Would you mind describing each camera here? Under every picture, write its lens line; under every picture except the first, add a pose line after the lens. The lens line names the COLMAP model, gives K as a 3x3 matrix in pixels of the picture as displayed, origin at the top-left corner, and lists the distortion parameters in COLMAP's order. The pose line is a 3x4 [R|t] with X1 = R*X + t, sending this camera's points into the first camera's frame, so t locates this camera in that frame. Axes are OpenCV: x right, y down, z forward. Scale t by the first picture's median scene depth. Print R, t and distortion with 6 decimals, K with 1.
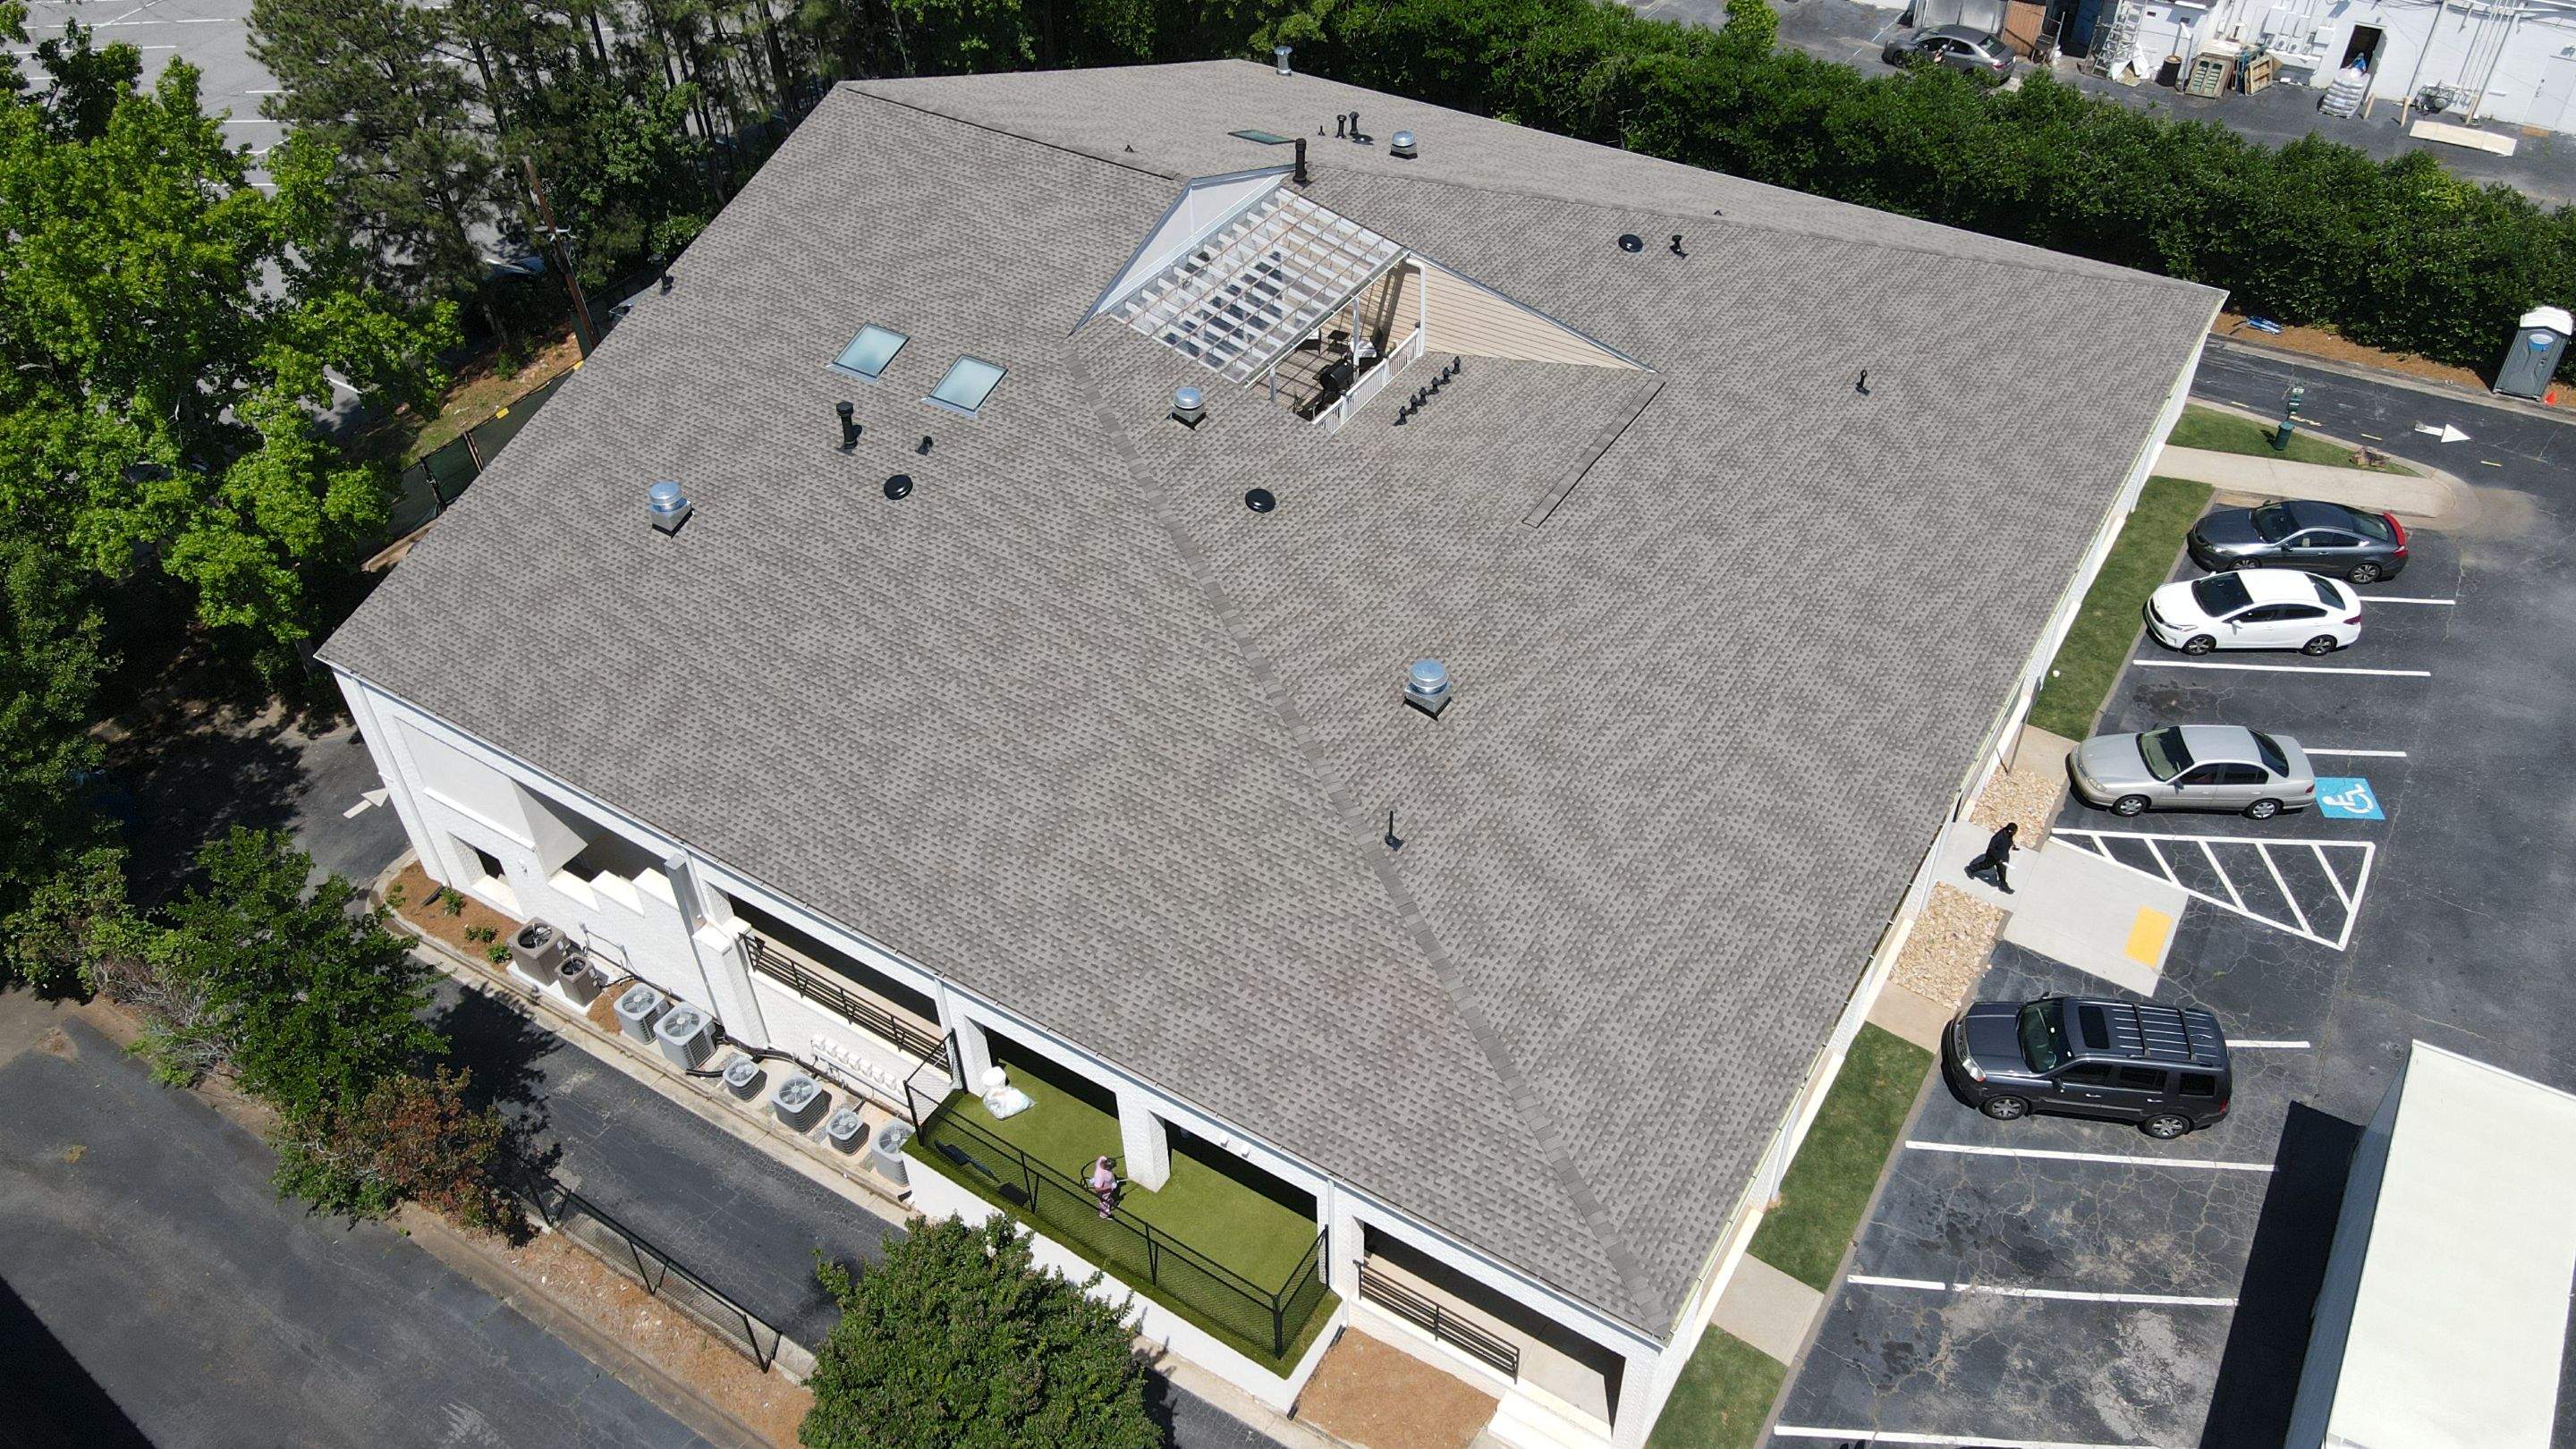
lens RADIAL K [[1906.7, 0, 1288.0], [0, 1906.7, 724.5], [0, 0, 1]] dist [0.000897, 0.000027]
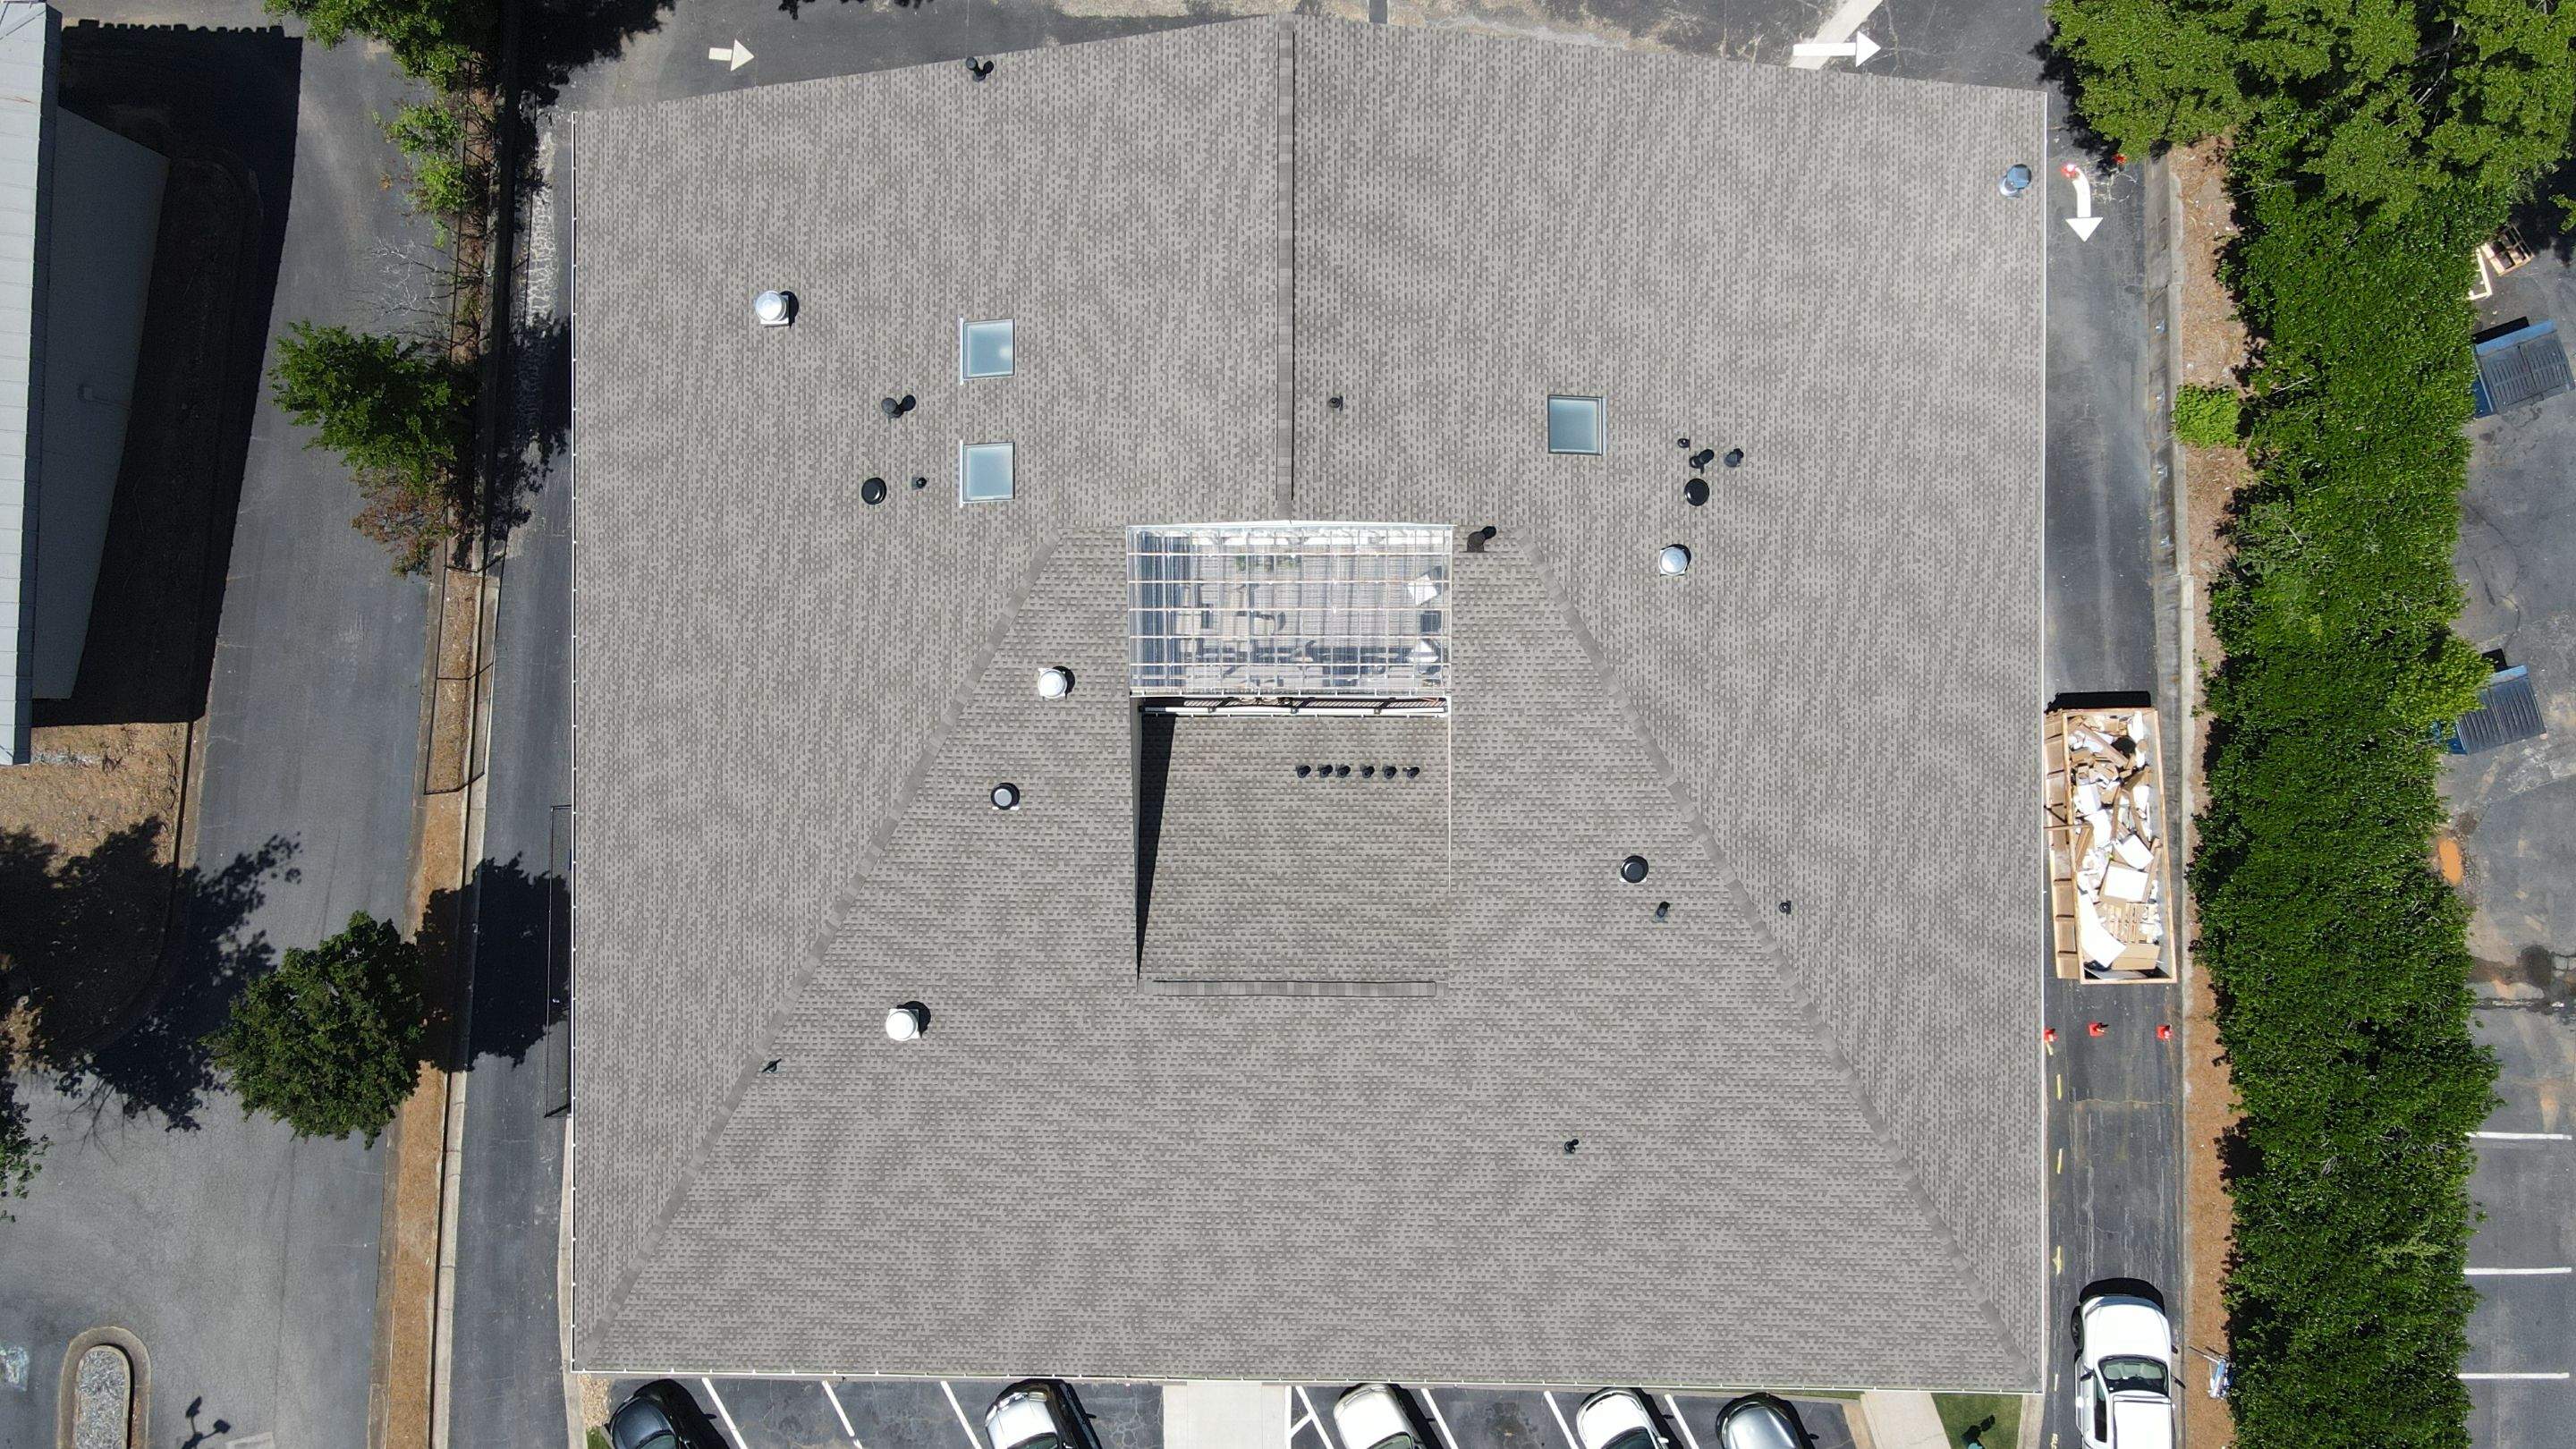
lens RADIAL K [[1906.7, 0, 1288.0], [0, 1906.7, 724.5], [0, 0, 1]] dist [0.000897, 0.000027]
pose [[0.531788, 0.846832, 0.008804, 0.028129], [-0.557429, 0.342187, 0.756427, -1.080747], [0.637554, -0.407166, 0.654019, 0.389848]]
